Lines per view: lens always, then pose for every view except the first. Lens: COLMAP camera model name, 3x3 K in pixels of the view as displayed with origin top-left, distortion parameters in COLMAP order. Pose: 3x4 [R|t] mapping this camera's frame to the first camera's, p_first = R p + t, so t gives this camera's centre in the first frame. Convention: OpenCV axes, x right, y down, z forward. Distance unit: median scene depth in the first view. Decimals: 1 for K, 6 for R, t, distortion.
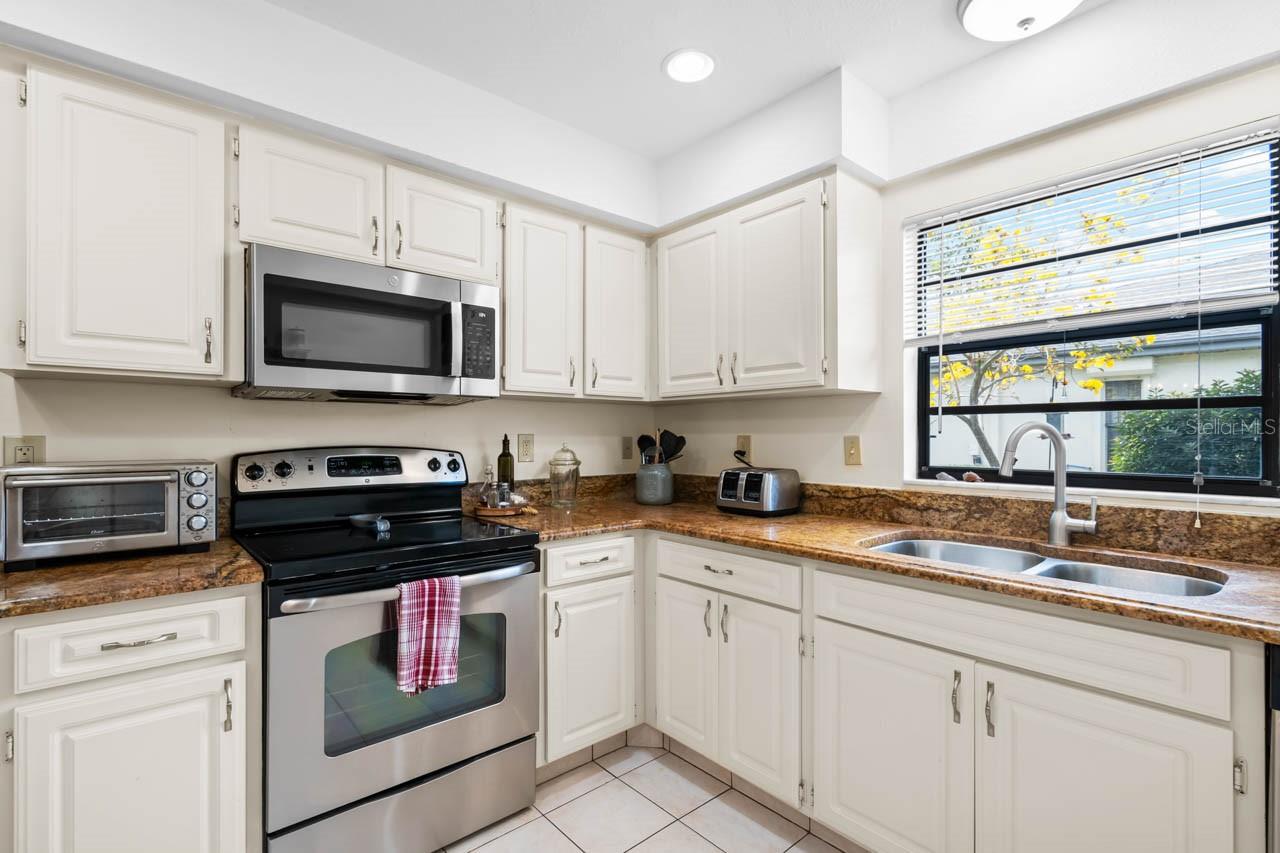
lens RADIAL K [[568.2, 0, 642.6], [0, 568.2, 436.4], [0, 0, 1]] dist [0.007171, -0.003821]
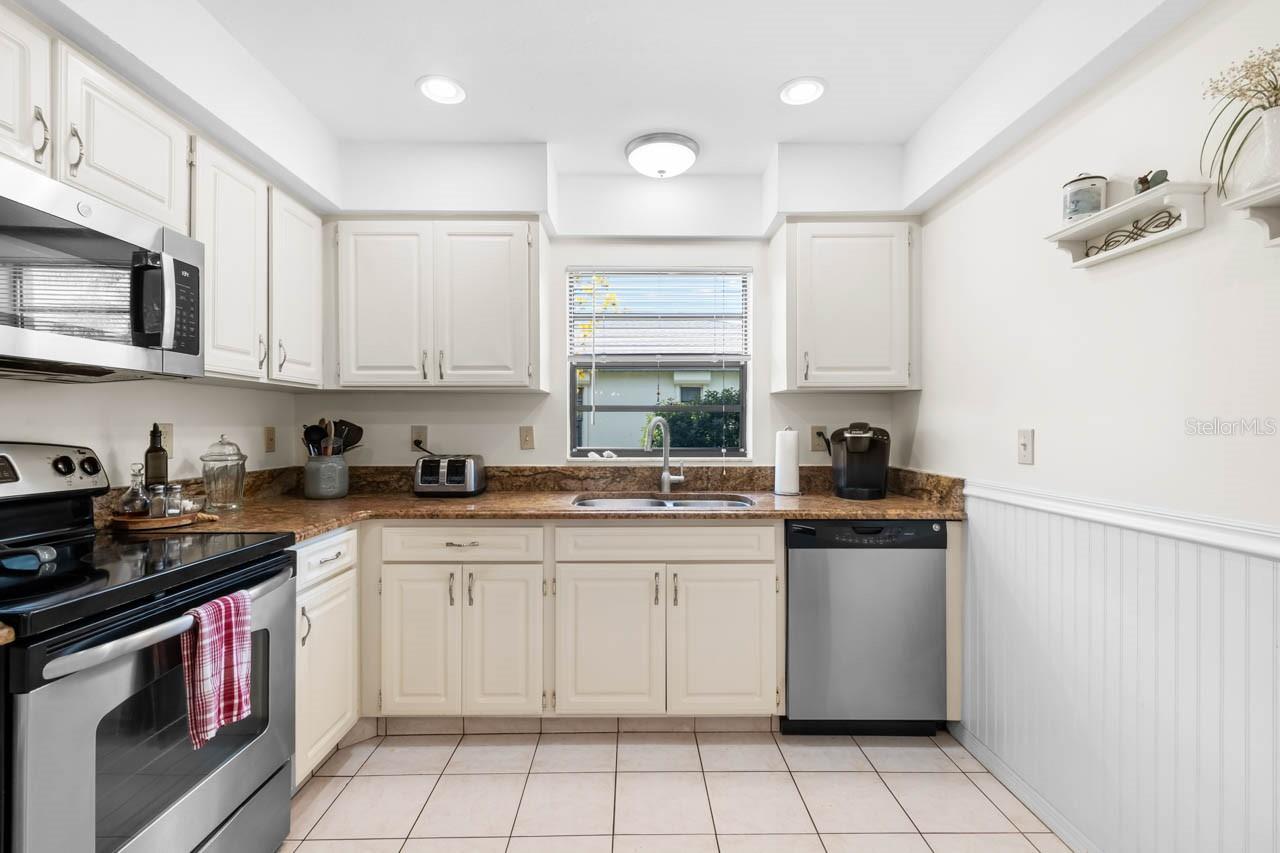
lens RADIAL K [[568.2, 0, 624.0], [0, 568.2, 428.4], [0, 0, 1]] dist [0.007171, -0.003821]
pose [[0.658124, -0.001559, 0.752908, -0.504426], [0.000749, 0.999999, 0.001416, 0.002613], [-0.752909, -0.000368, 0.658124, 0.010422]]
